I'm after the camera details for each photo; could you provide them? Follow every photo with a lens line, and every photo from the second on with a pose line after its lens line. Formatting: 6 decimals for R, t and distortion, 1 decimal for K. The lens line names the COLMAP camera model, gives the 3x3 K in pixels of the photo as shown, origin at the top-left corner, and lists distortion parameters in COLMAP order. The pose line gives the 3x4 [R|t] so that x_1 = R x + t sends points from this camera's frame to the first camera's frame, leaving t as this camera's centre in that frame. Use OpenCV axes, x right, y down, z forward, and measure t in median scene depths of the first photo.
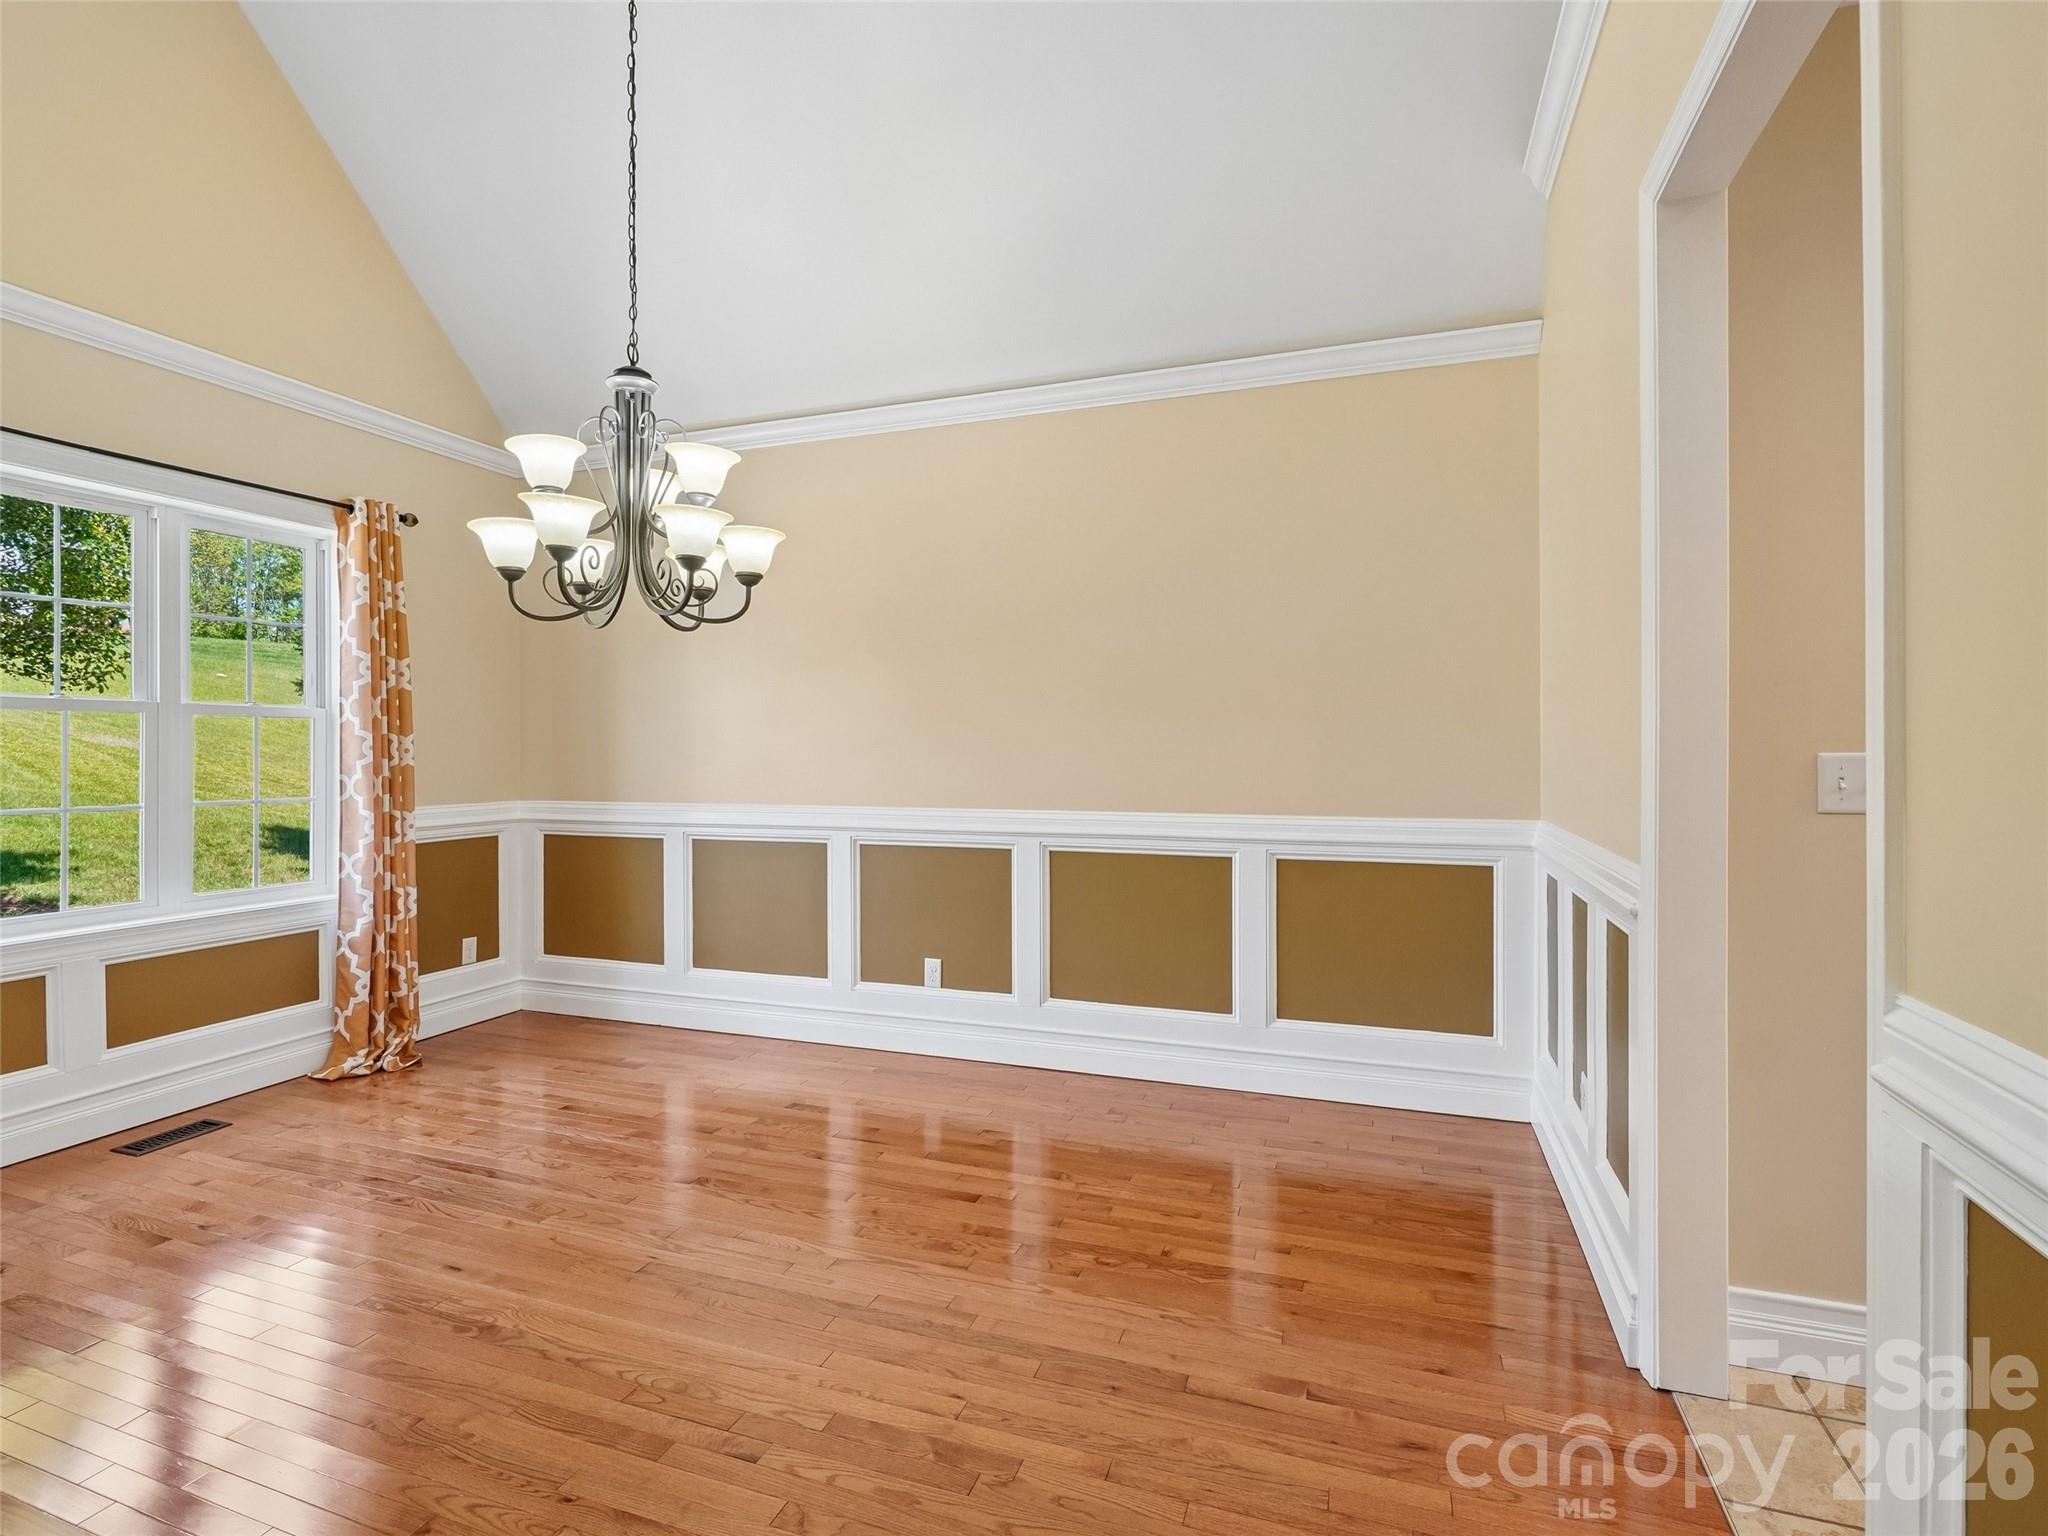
lens RADIAL K [[1016.3, 0, 1018.0], [0, 1016.3, 754.4], [0, 0, 1]] dist [-0.044035, 0.006417]
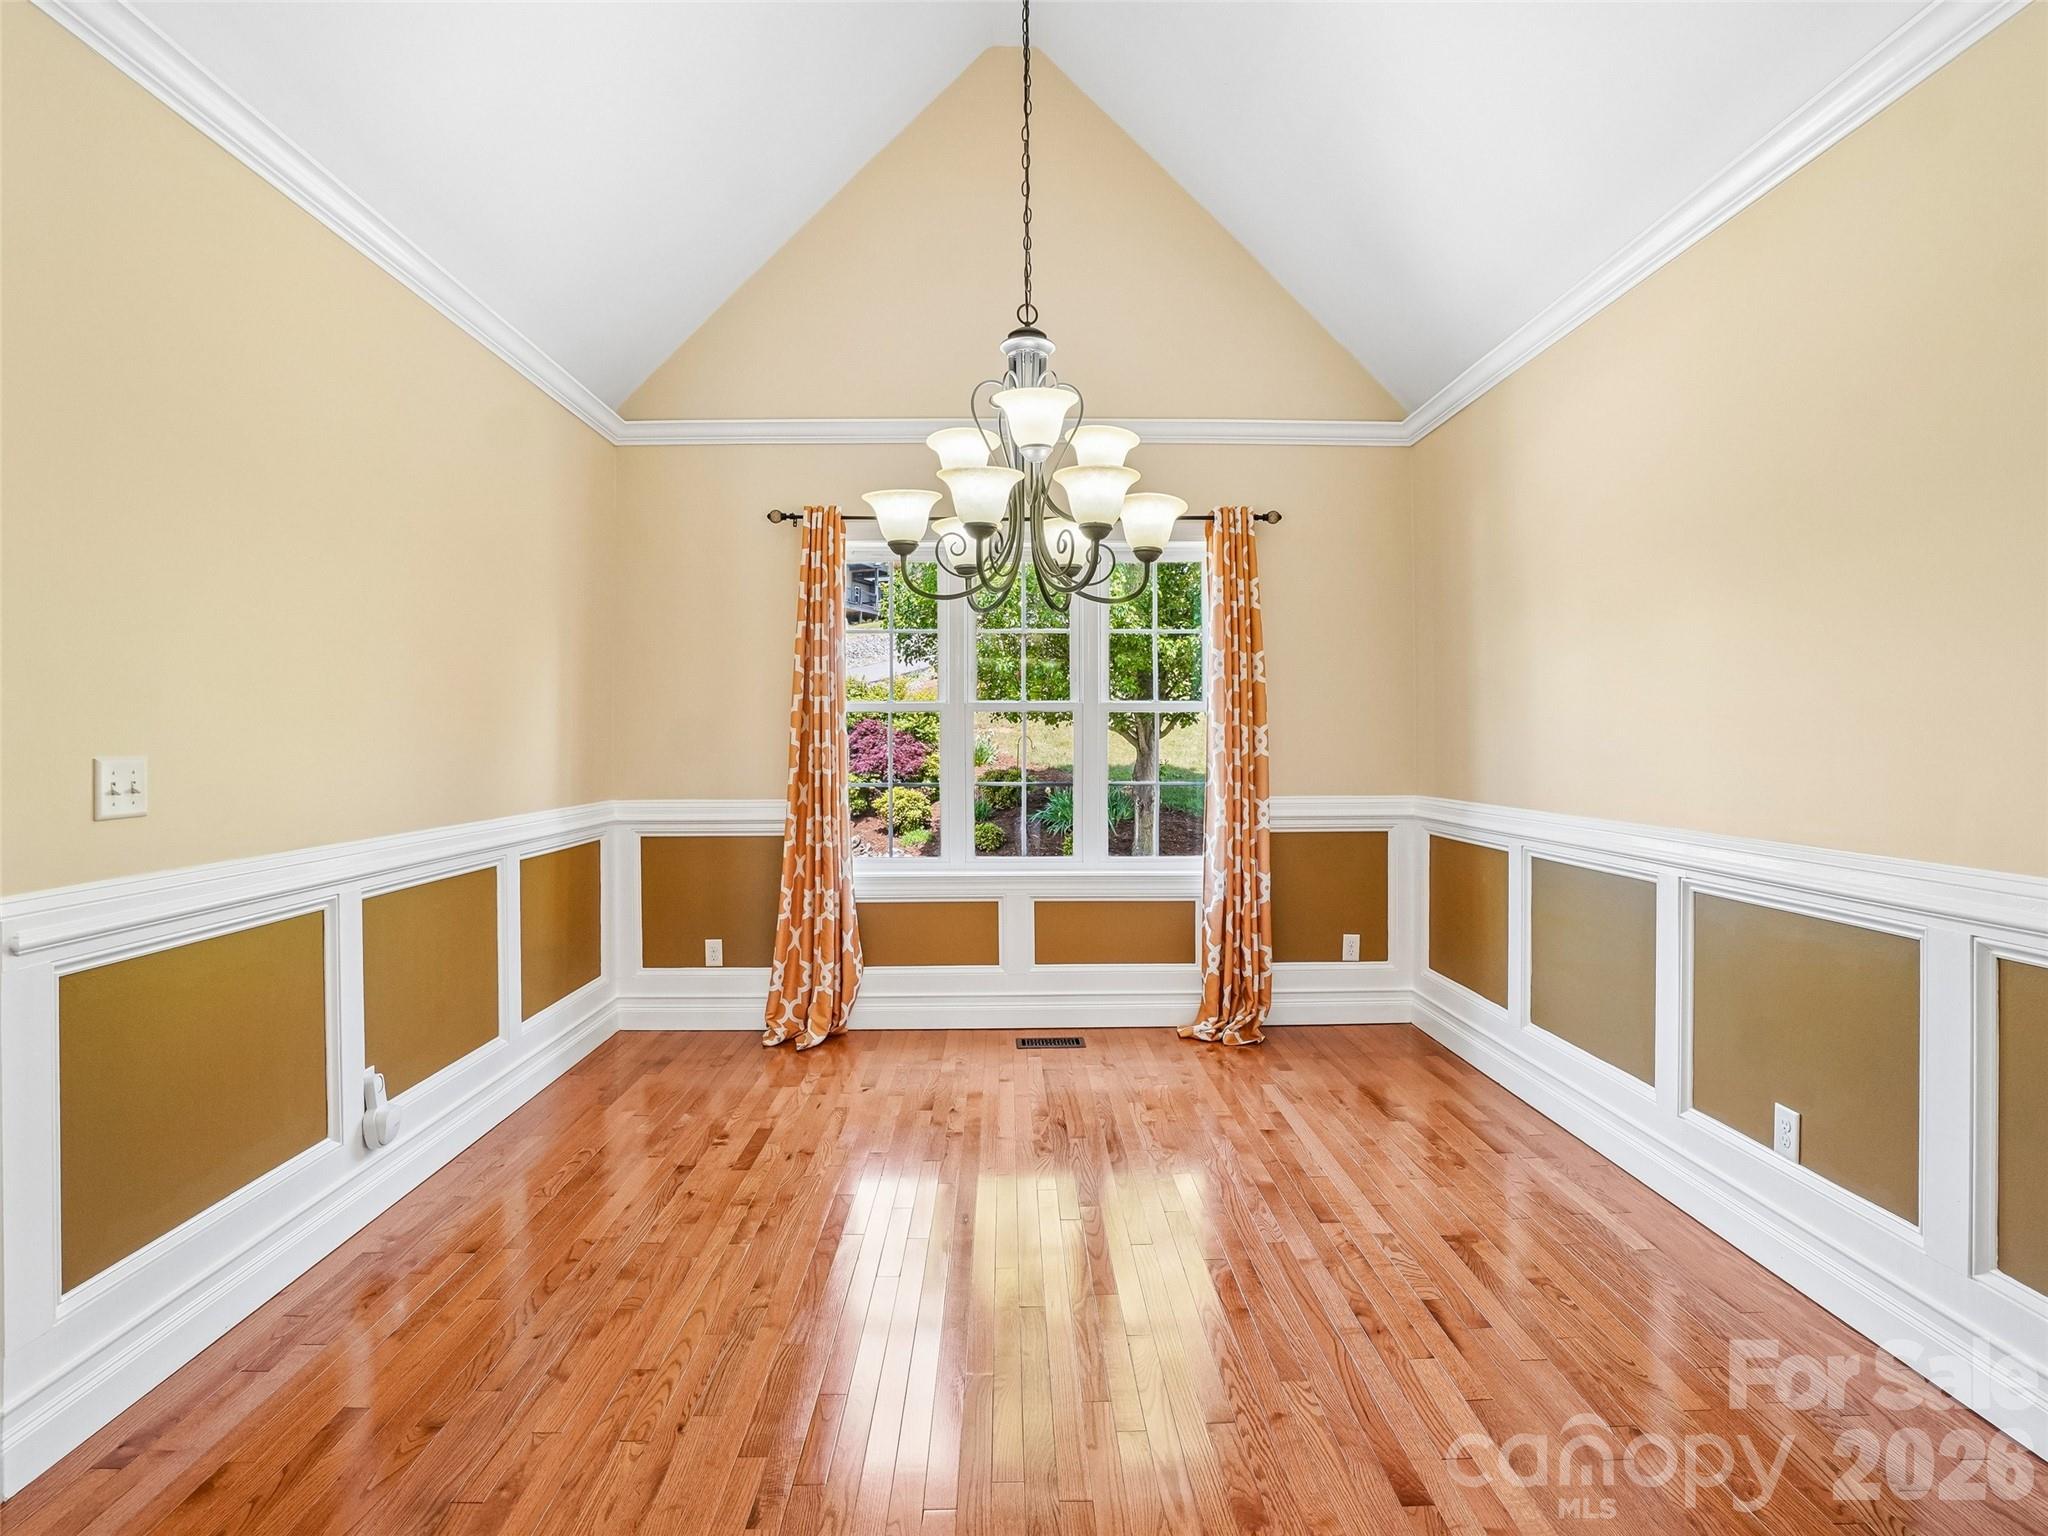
lens RADIAL K [[1016.3, 0, 1010.5], [0, 1016.3, 738.7], [0, 0, 1]] dist [-0.044035, 0.006417]
pose [[0.345355, 0.000312, -0.938472, 0.290087], [-0.006692, 0.999975, -0.002130, -0.002066], [0.938448, 0.007016, 0.345349, 0.403176]]
